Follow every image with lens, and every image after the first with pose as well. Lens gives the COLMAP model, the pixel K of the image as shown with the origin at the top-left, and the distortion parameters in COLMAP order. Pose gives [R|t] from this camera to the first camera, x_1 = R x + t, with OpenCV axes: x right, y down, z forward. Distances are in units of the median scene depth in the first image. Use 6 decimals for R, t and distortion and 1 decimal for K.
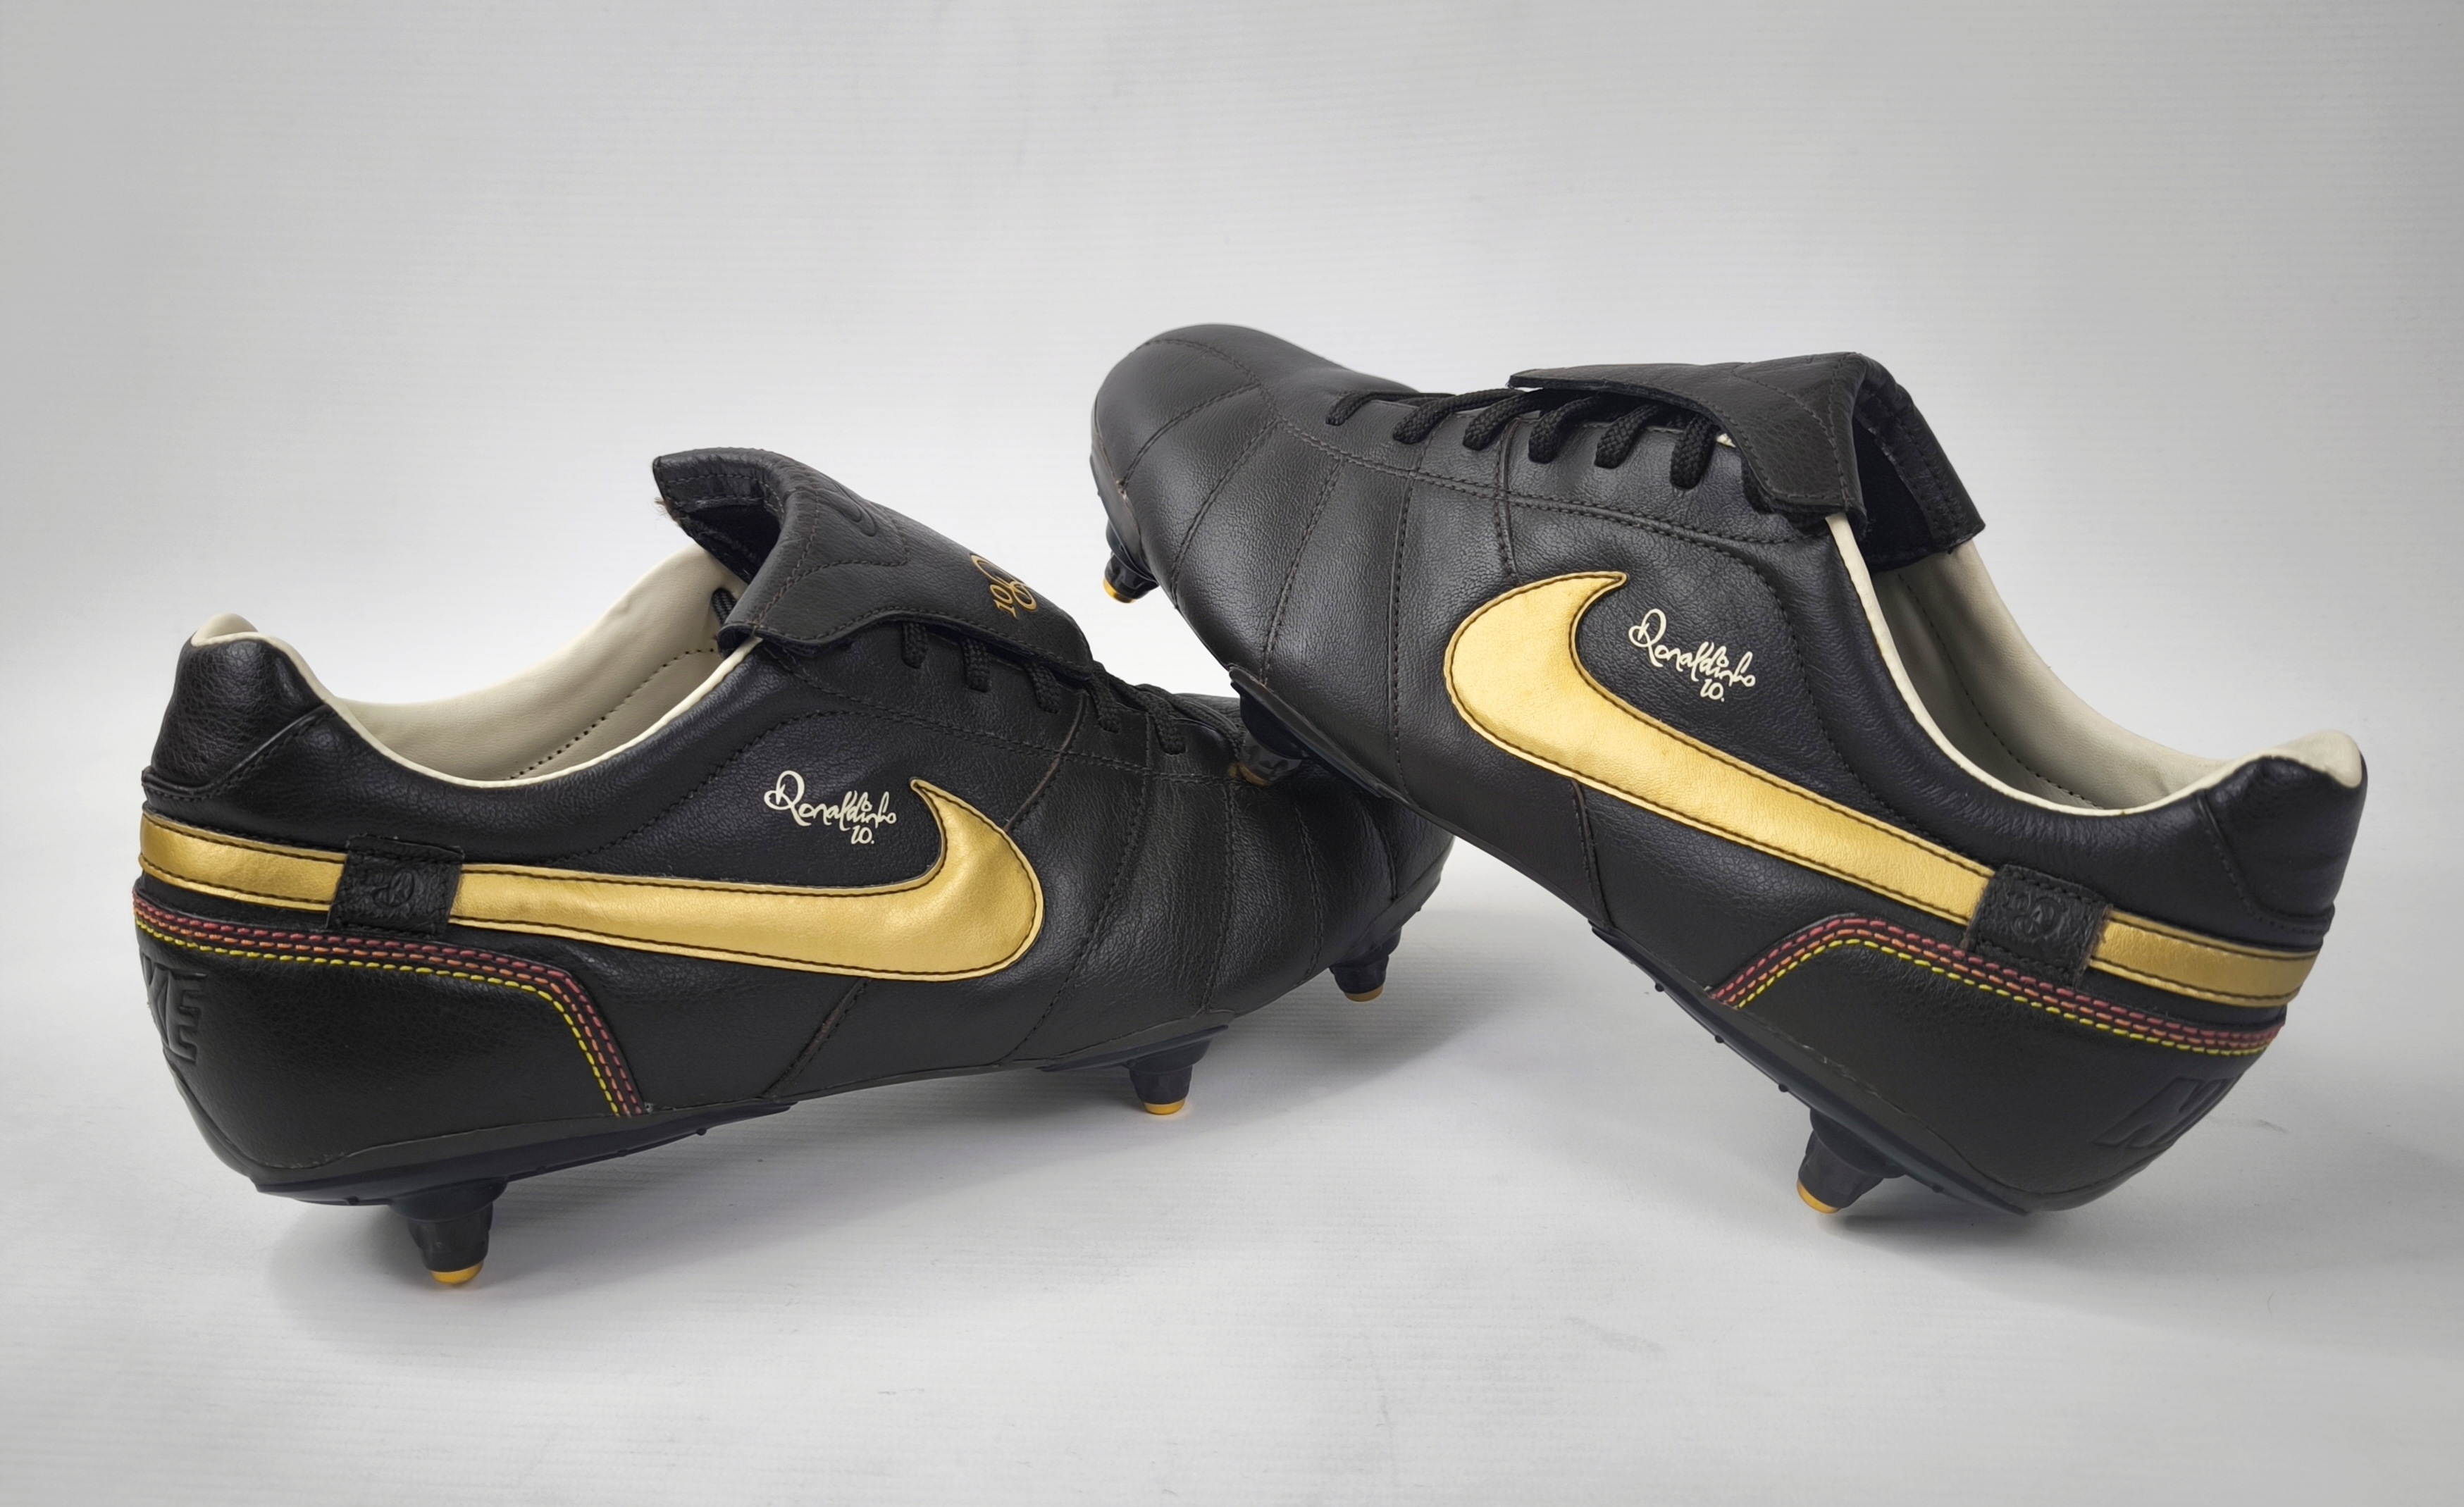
lens RADIAL K [[2235.4, 0, 1230.6], [0, 2235.4, 772.9], [0, 0, 1]] dist [-0.002307, -0.009752]
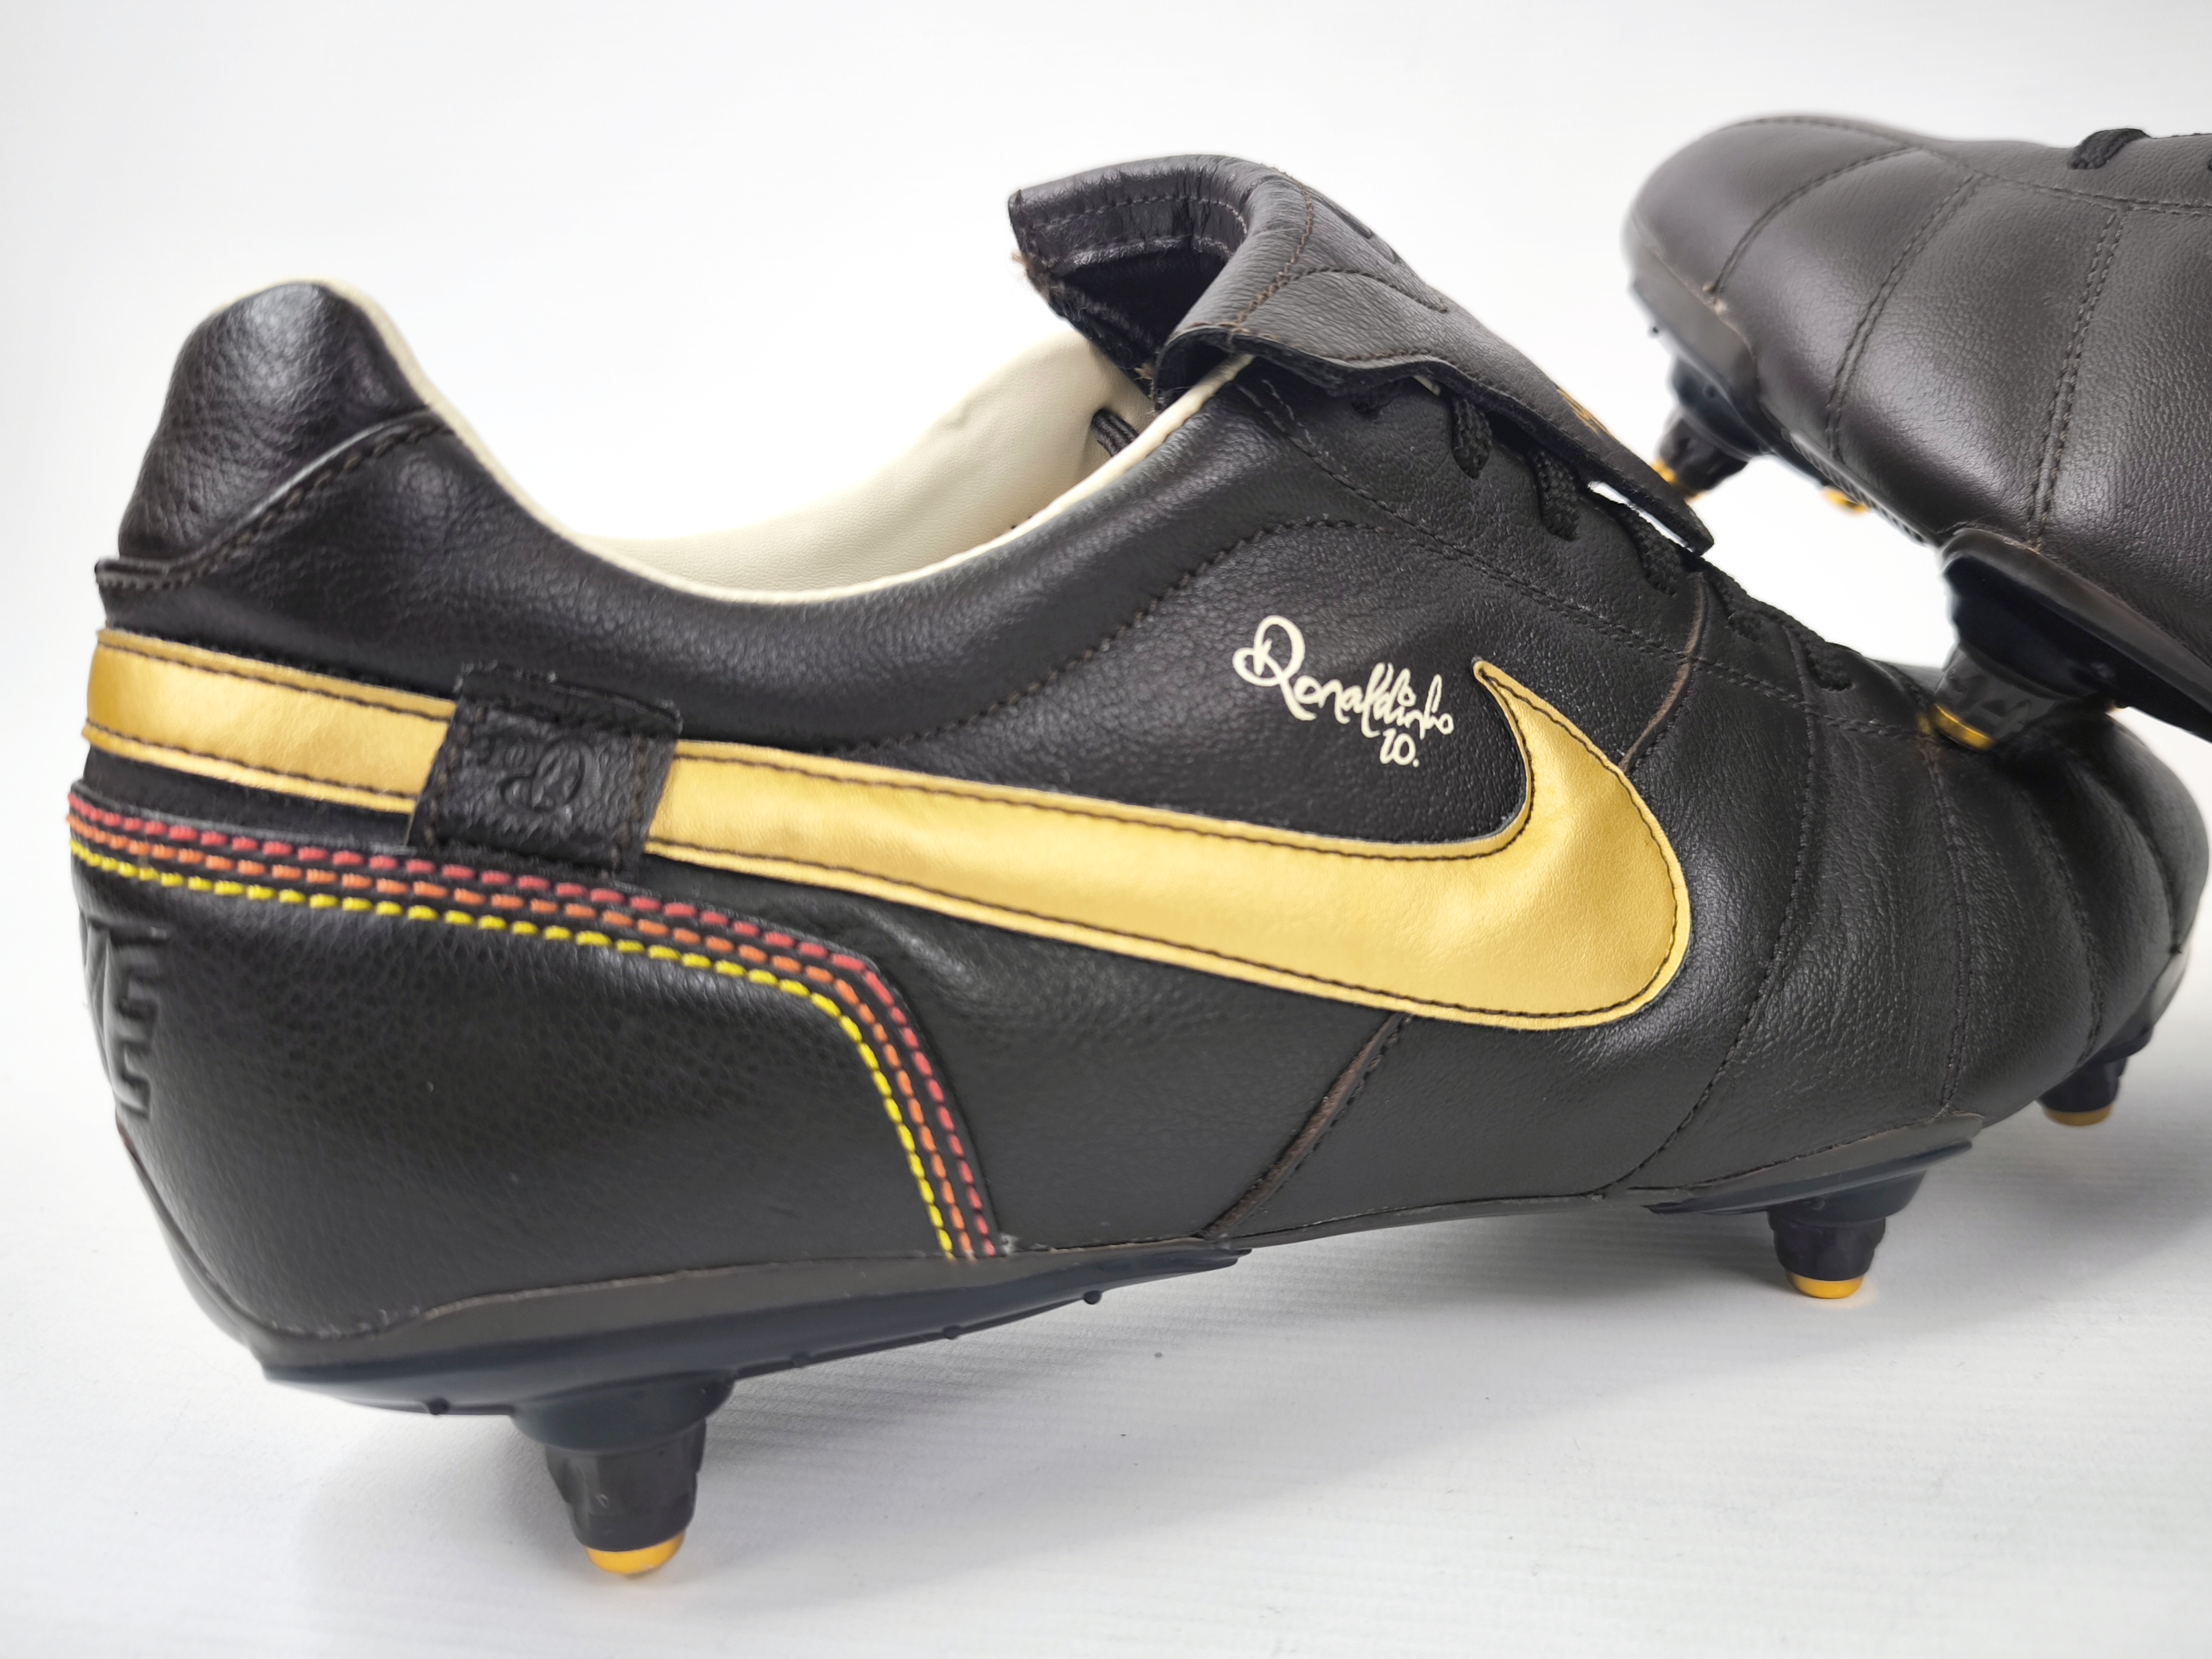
lens RADIAL K [[1856.1, 0, 1118.5], [0, 1856.1, 823.1], [0, 0, 1]] dist [-0.008534, 0.006142]
pose [[0.993708, 0.009190, -0.111626, -0.185188], [-0.021093, 0.994151, -0.105923, 0.096544], [0.109999, 0.107611, 0.988089, 0.560940]]
